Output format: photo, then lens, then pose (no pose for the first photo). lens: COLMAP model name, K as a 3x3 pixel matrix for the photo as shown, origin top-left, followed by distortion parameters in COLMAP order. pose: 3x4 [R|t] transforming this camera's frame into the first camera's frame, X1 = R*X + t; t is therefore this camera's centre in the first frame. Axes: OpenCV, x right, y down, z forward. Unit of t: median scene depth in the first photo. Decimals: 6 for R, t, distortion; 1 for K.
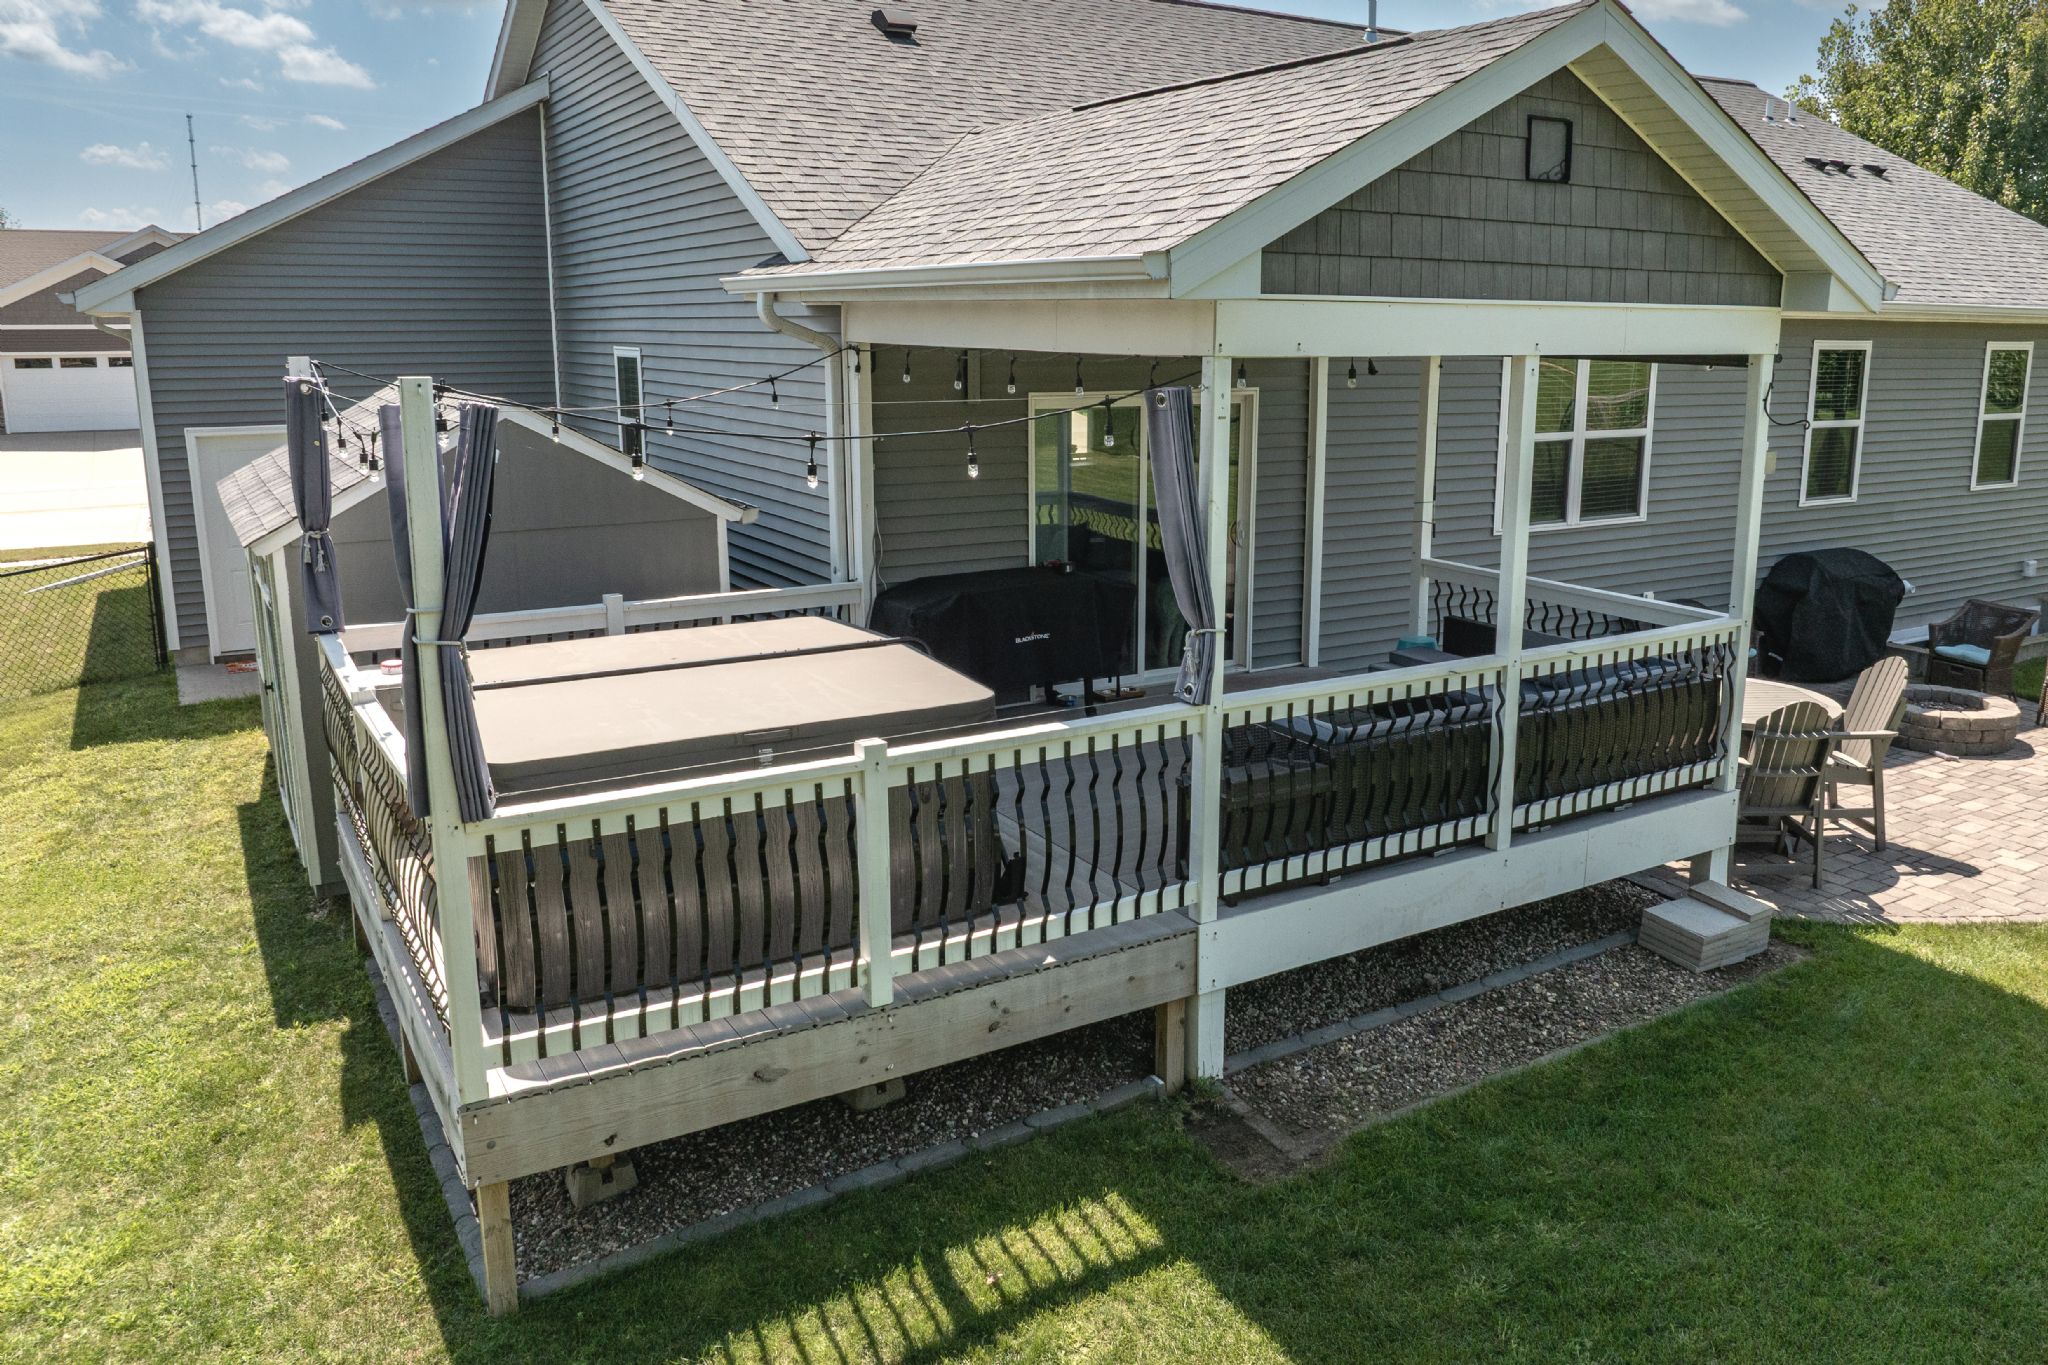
lens RADIAL K [[1533.9, 0, 1096.6], [0, 1533.9, 638.5], [0, 0, 1]] dist [-0.008430, -0.001031]
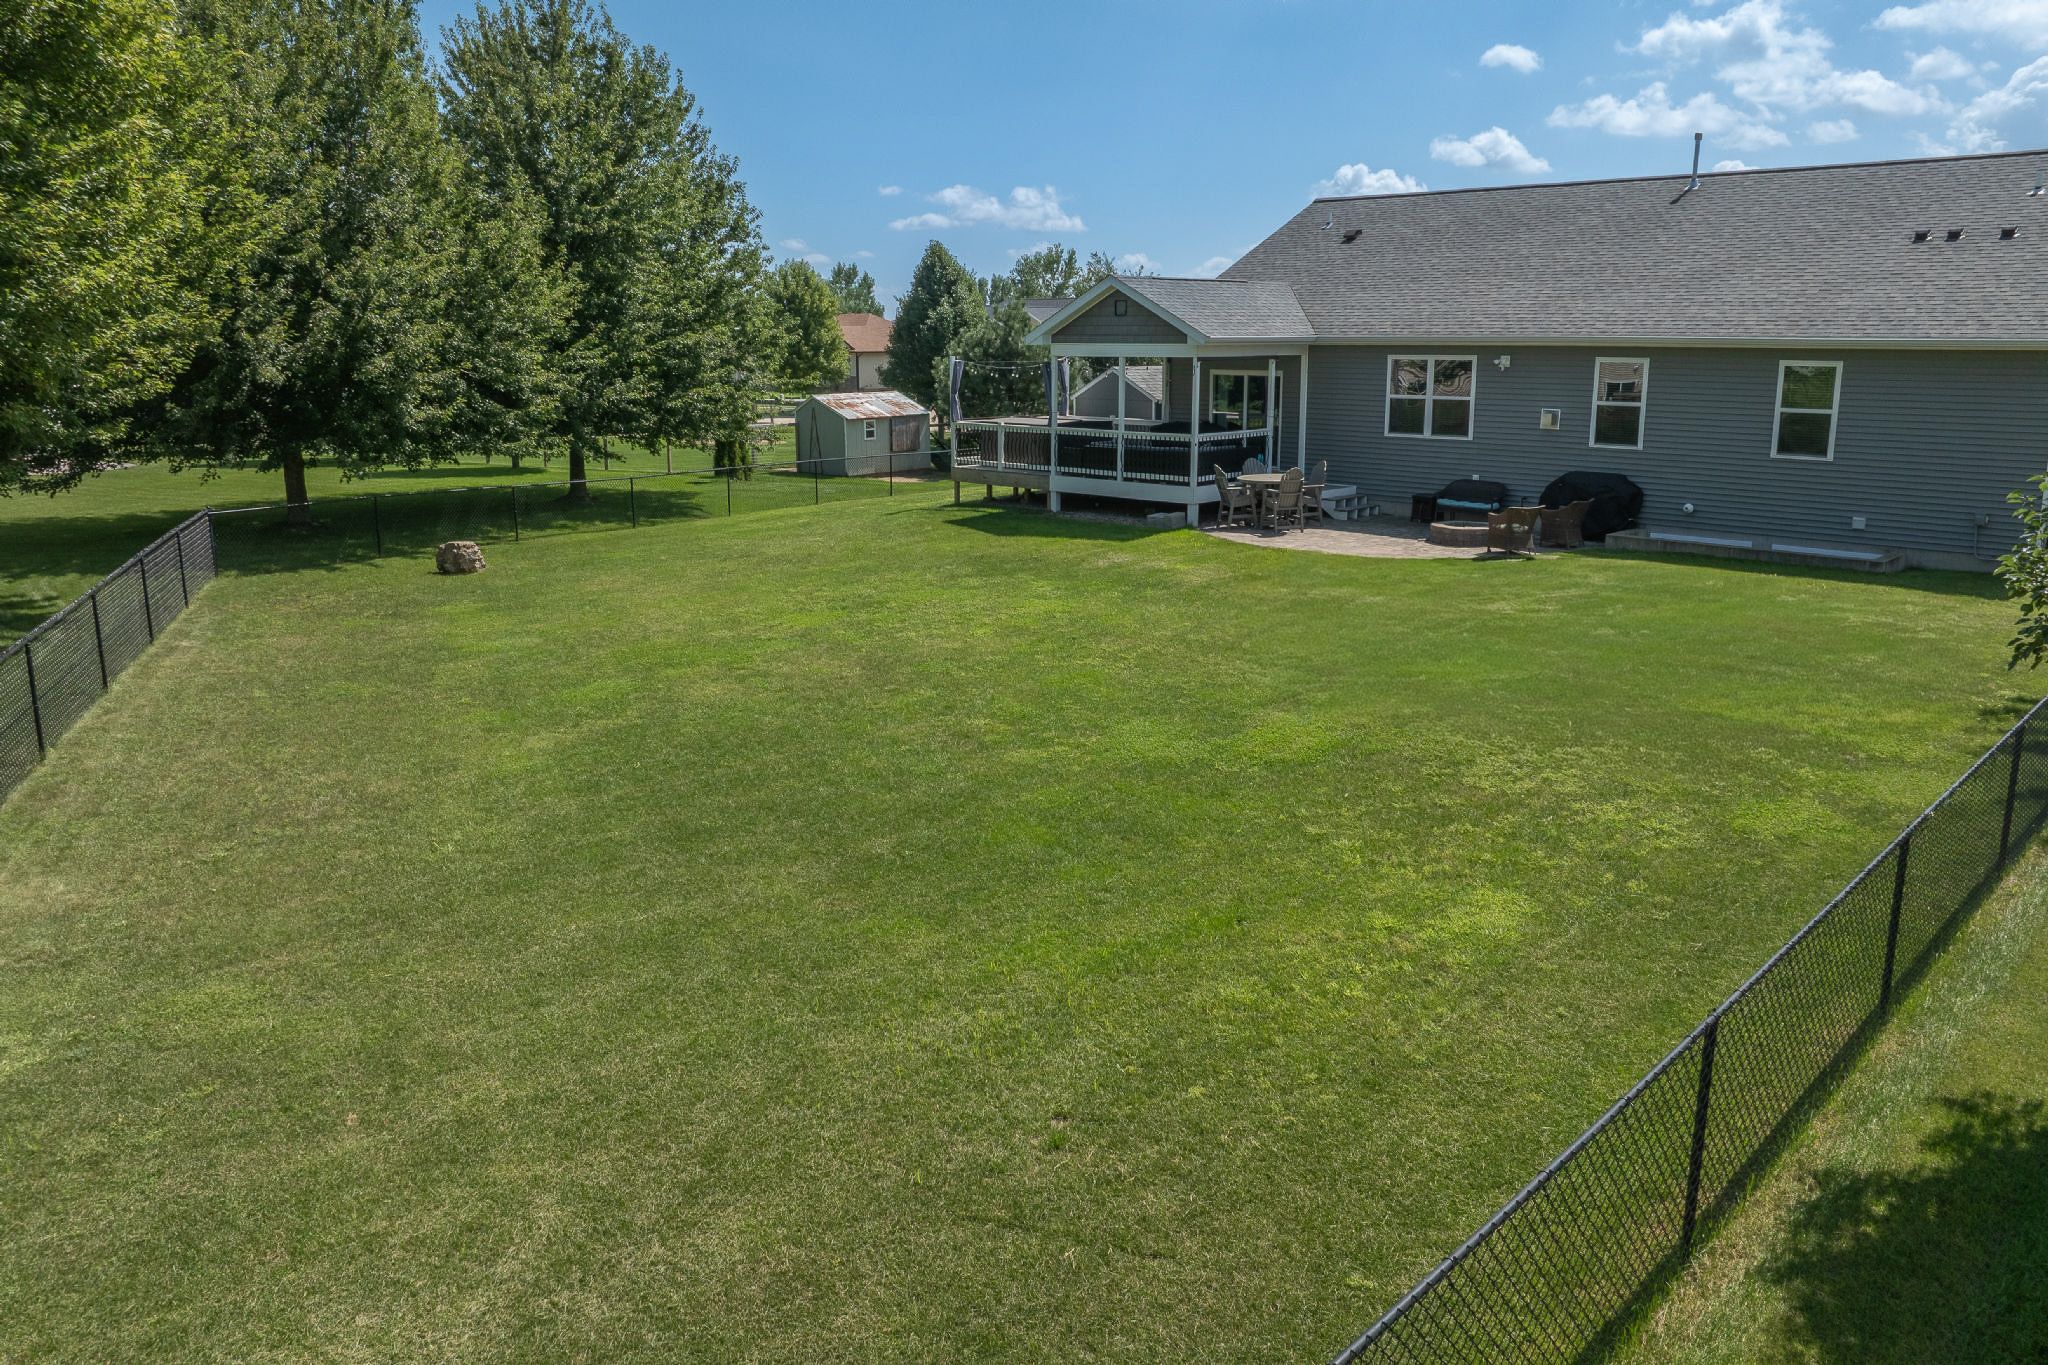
lens RADIAL K [[1413.4, 0, 1024.0], [0, 1413.4, 682.5], [0, 0, 1]] dist [-0.042544, 0.004434]
pose [[0.222234, 0.223354, -0.949065, 3.106499], [-0.190397, 0.964608, 0.182429, 0.015357], [0.956222, 0.140157, 0.256895, -0.083919]]
